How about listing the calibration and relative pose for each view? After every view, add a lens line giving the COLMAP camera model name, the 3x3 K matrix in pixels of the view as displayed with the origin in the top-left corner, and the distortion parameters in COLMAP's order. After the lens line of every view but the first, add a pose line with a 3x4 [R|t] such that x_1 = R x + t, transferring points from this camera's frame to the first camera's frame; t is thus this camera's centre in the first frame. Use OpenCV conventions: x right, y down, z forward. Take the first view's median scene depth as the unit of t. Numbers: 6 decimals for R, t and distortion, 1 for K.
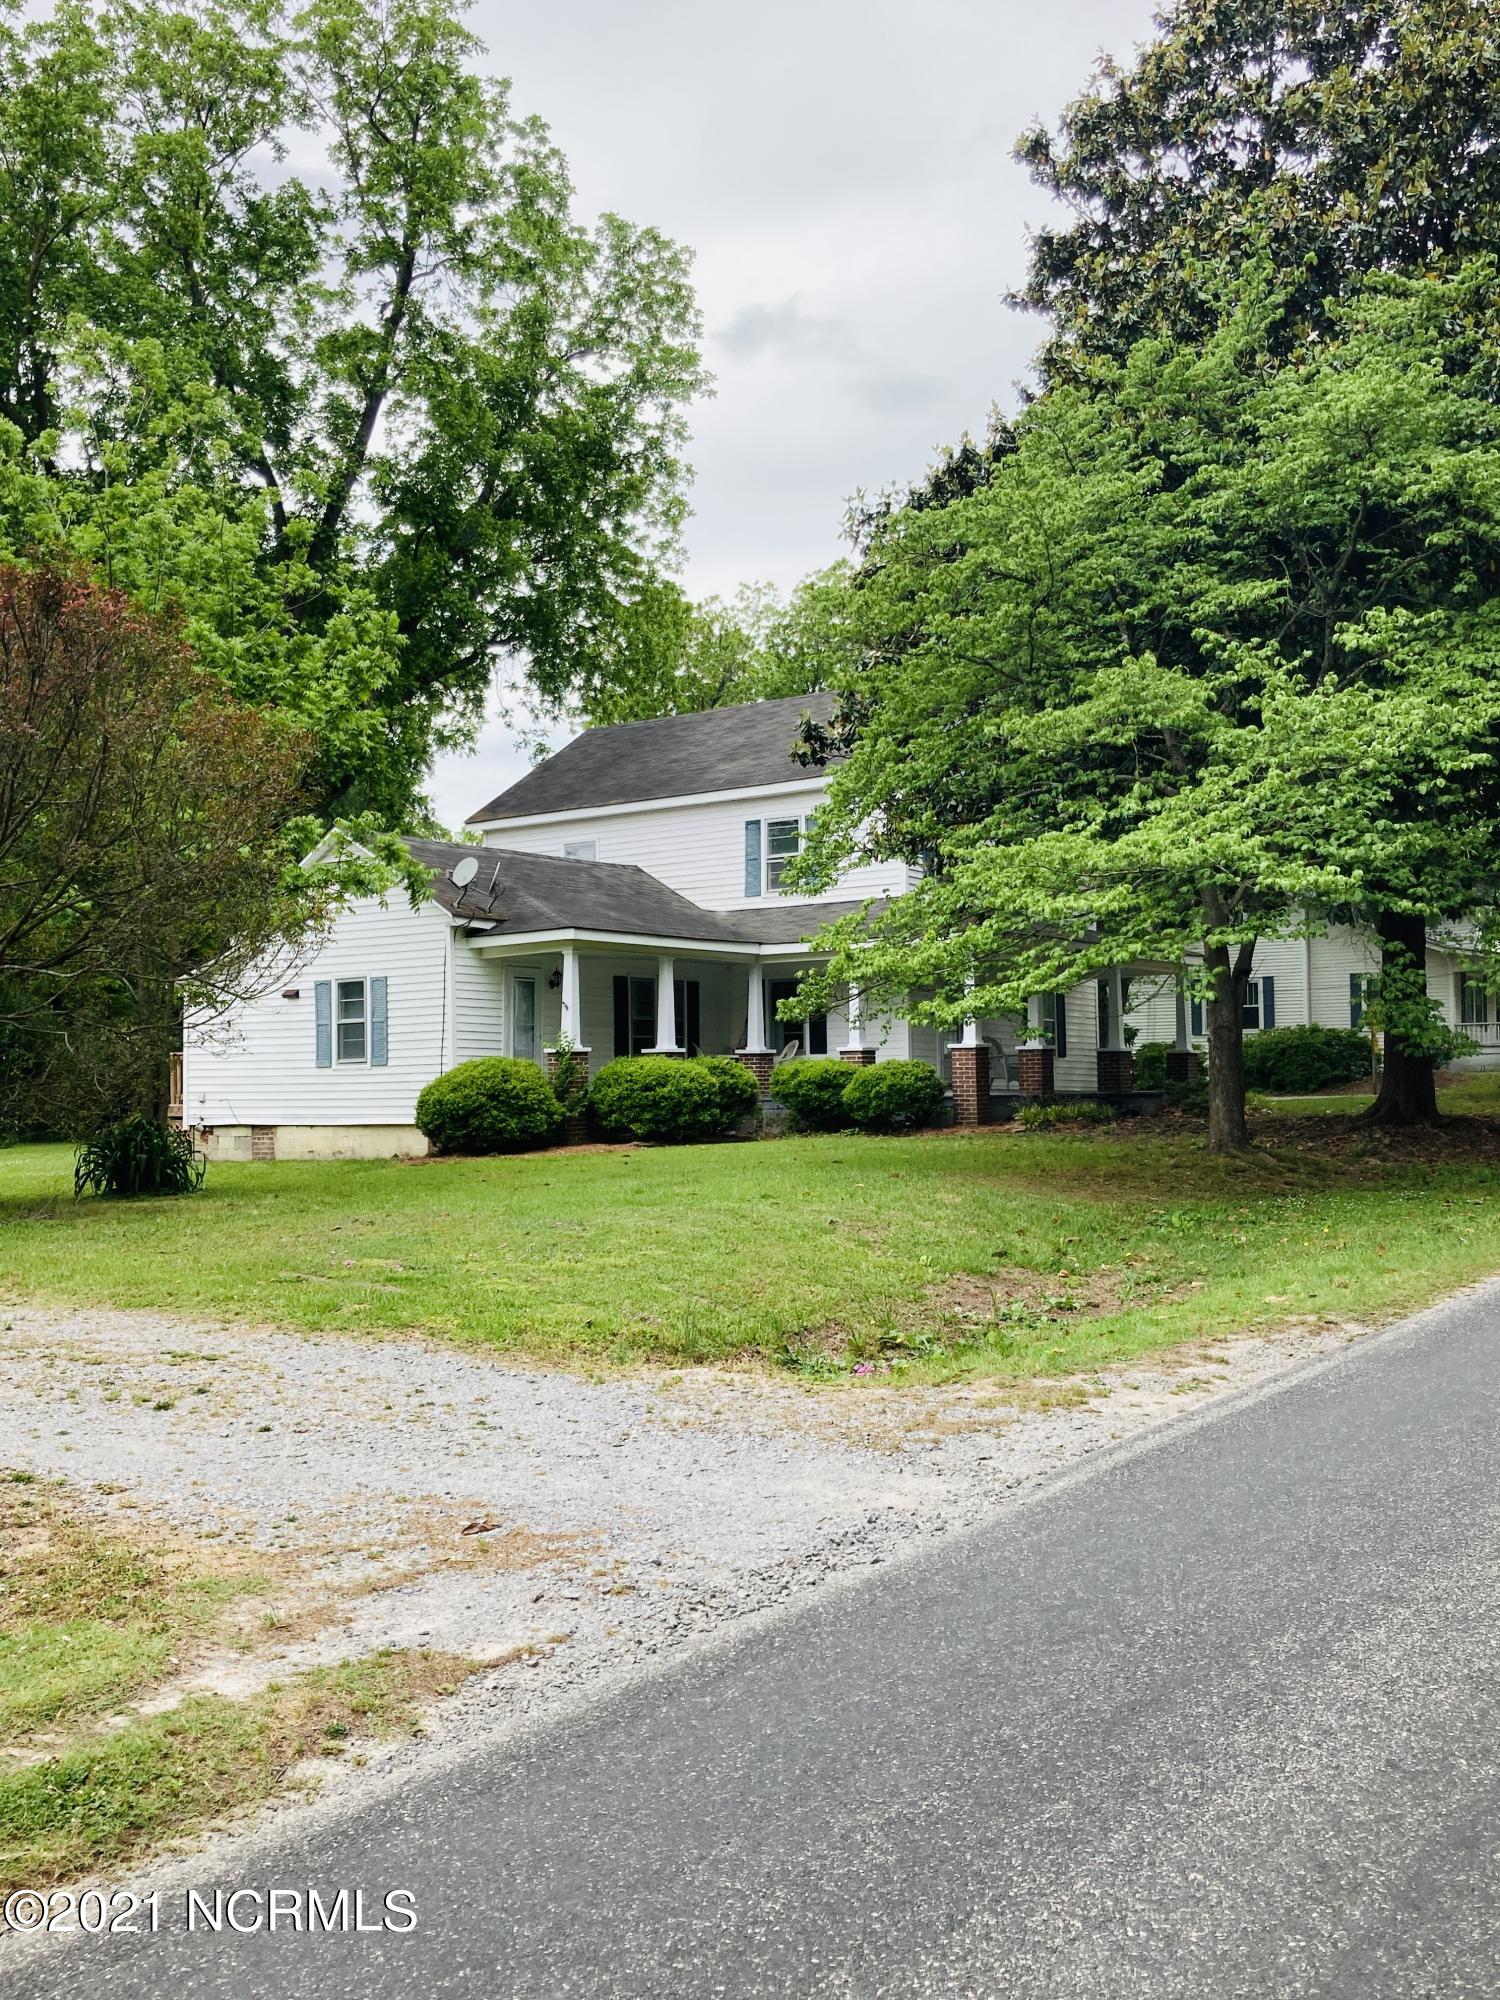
lens RADIAL K [[1934.7, 0, 750.0], [0, 1934.7, 1000.0], [0, 0, 1]] dist [0.000242, -0.000049]
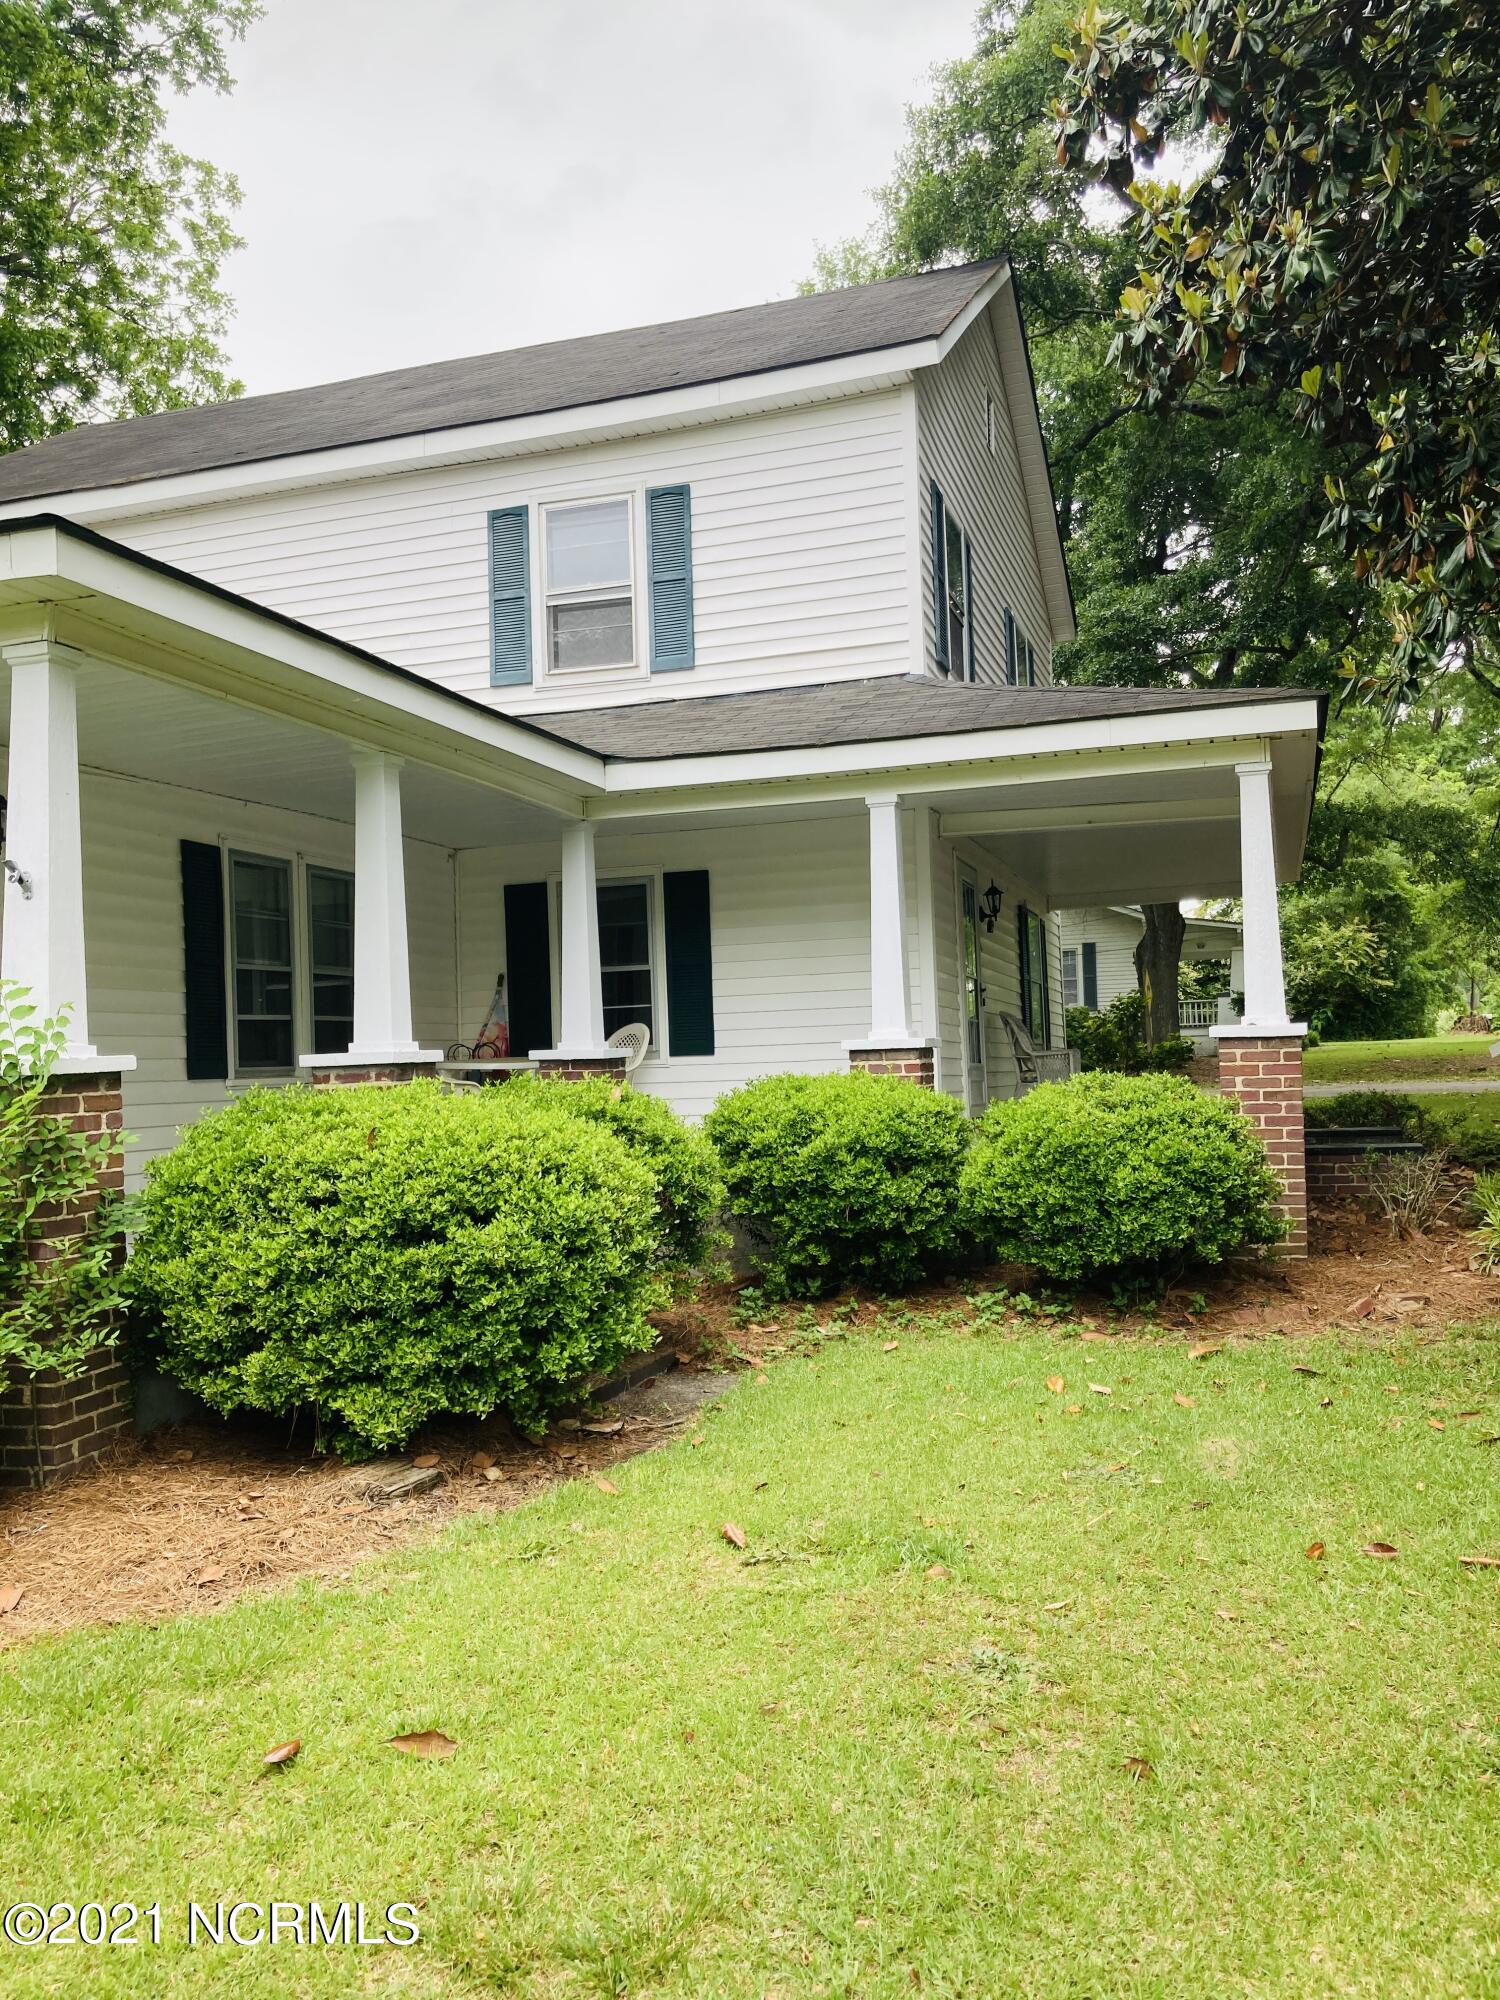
lens RADIAL K [[1639.2, 0, 750.0], [0, 1639.2, 1000.0], [0, 0, 1]] dist [-0.002299, -0.000969]
pose [[0.951558, -0.007099, 0.307388, -0.068106], [0.006168, 0.999973, 0.003998, 0.016242], [-0.307409, -0.001908, 0.951576, 0.737724]]
